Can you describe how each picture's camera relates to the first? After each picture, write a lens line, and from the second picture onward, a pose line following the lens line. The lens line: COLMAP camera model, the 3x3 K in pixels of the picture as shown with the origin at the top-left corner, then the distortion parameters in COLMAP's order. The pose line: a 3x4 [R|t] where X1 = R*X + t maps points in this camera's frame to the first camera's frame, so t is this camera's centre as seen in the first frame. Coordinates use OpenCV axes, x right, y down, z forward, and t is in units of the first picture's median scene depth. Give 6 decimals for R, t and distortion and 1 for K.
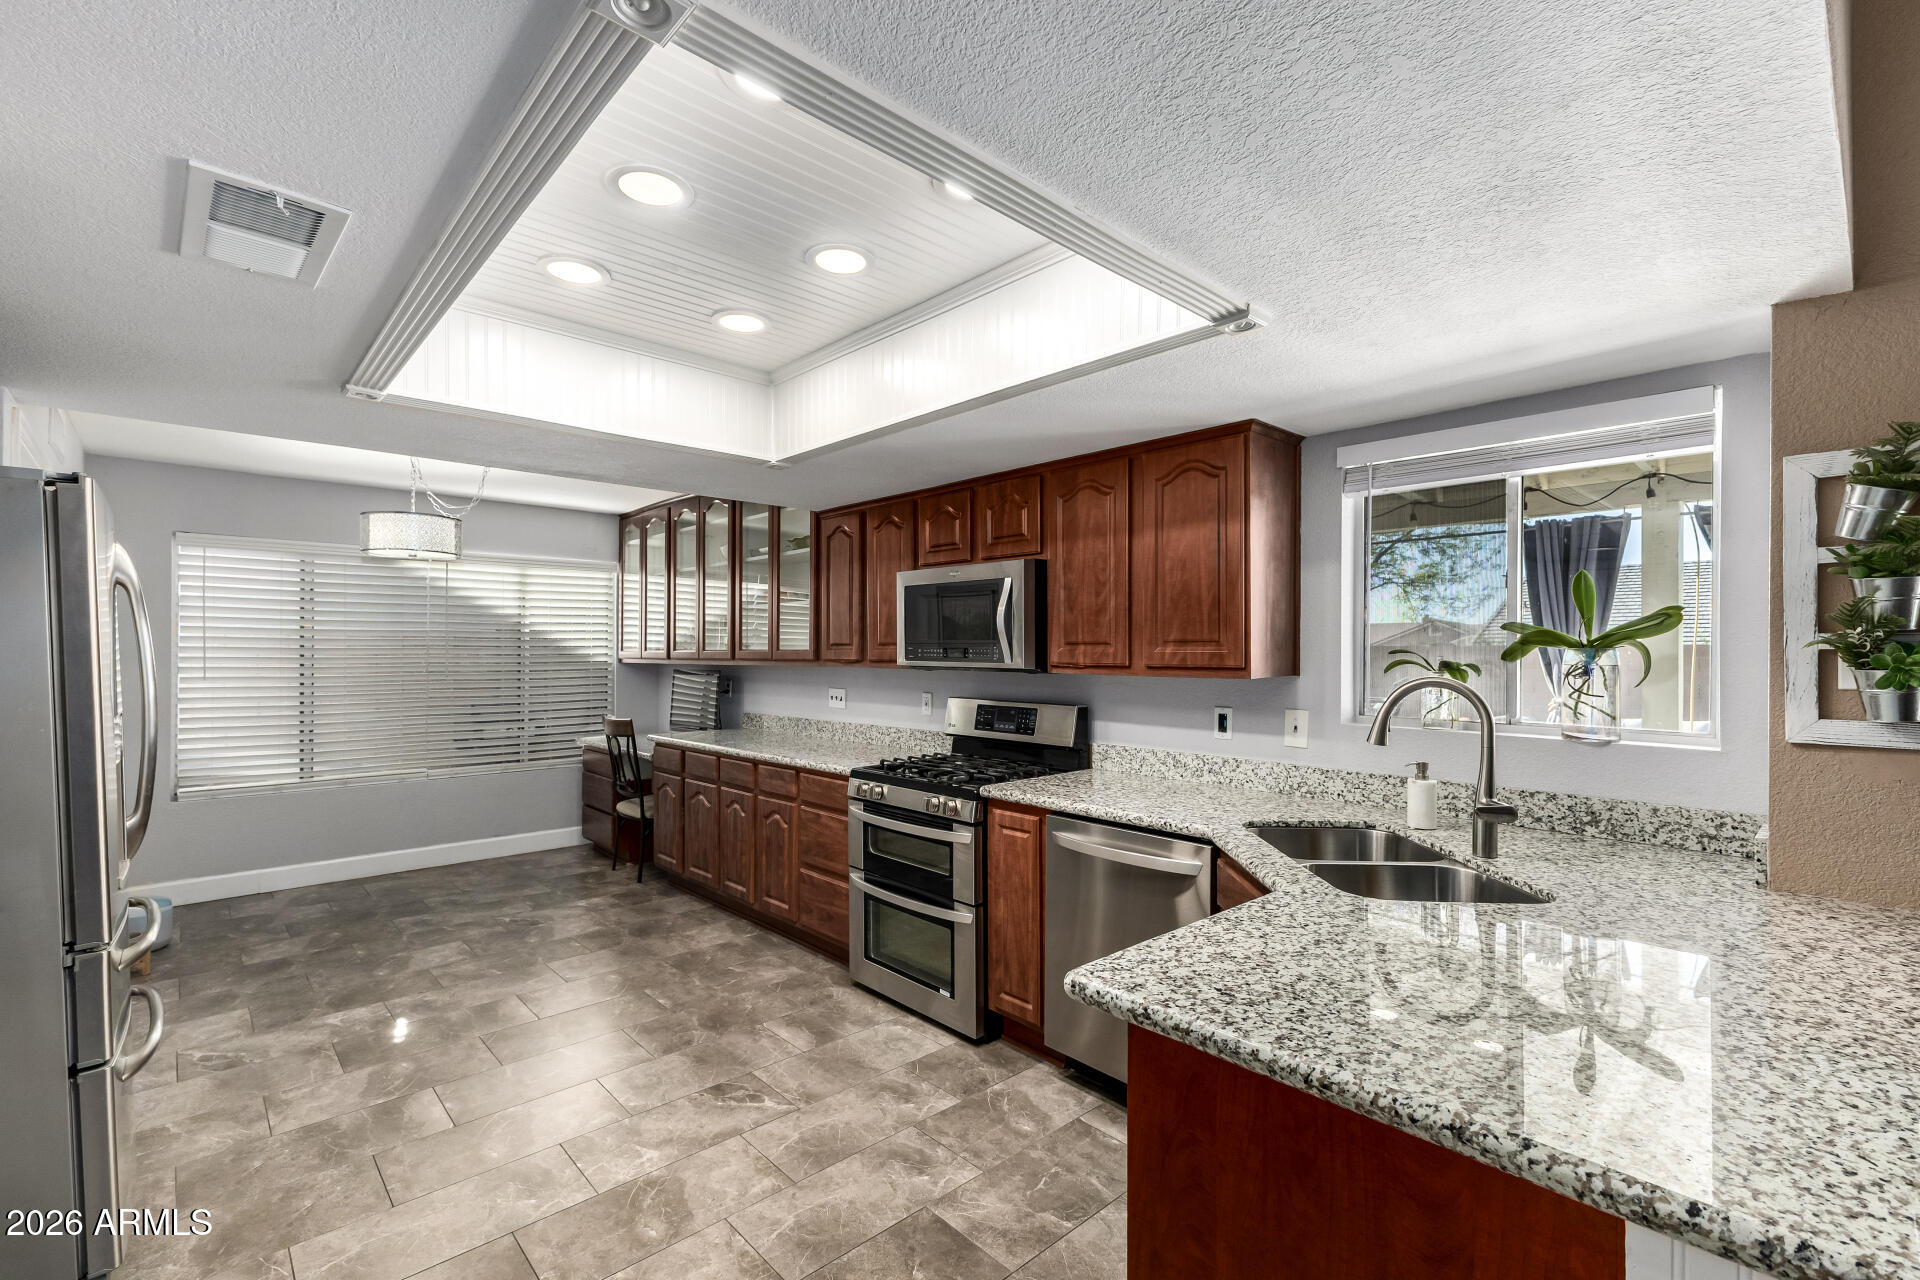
lens RADIAL K [[835.3, 0, 958.7], [0, 835.3, 656.5], [0, 0, 1]] dist [0.001195, 0.000206]
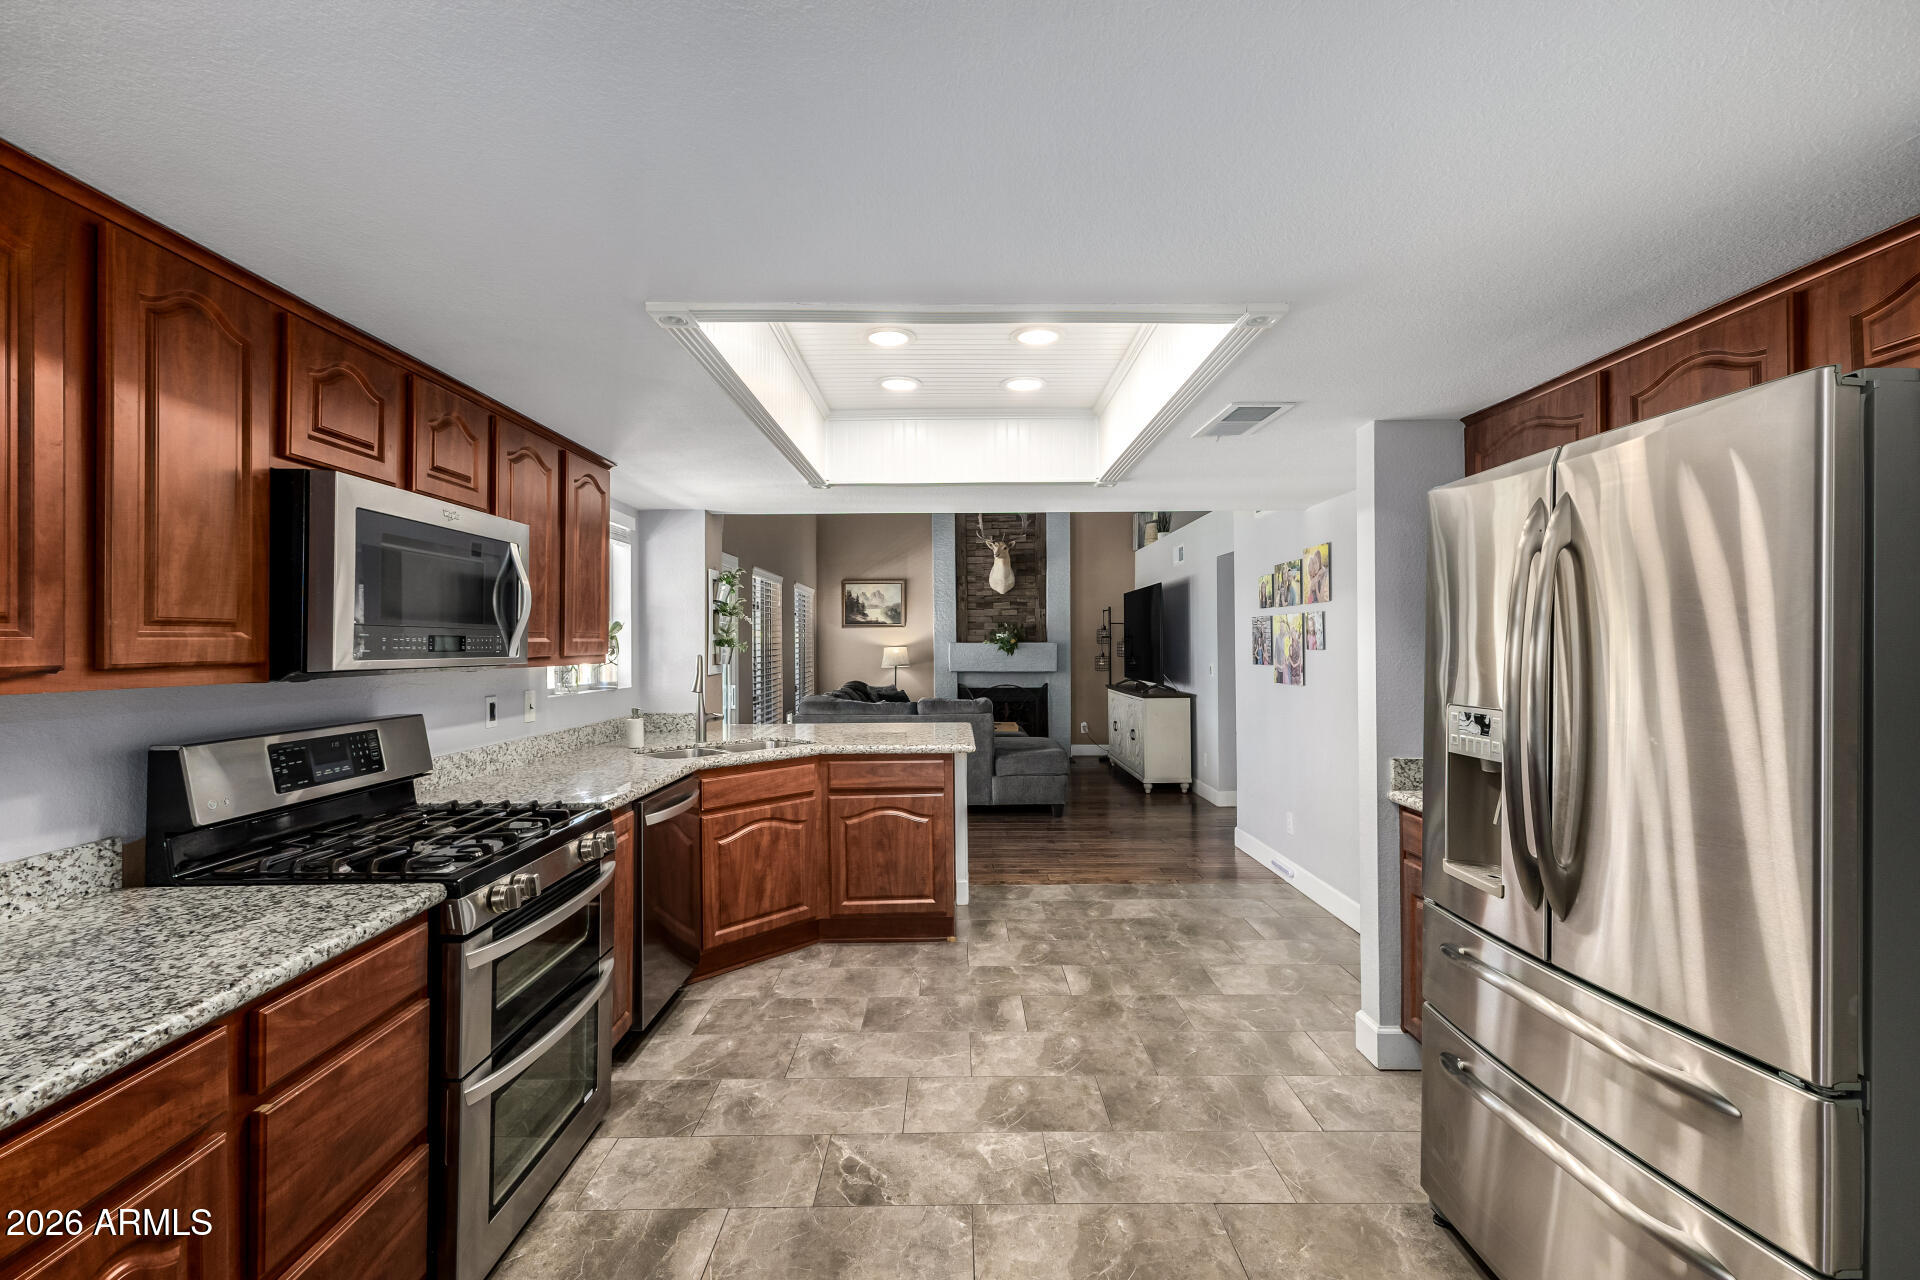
lens RADIAL K [[835.3, 0, 959.9], [0, 835.3, 638.8], [0, 0, 1]] dist [0.001195, 0.000206]
pose [[-0.737512, 0.000959, 0.675333, -0.838265], [0.001938, 0.999998, 0.000696, -0.009712], [-0.675331, 0.001822, -0.737513, 1.441362]]
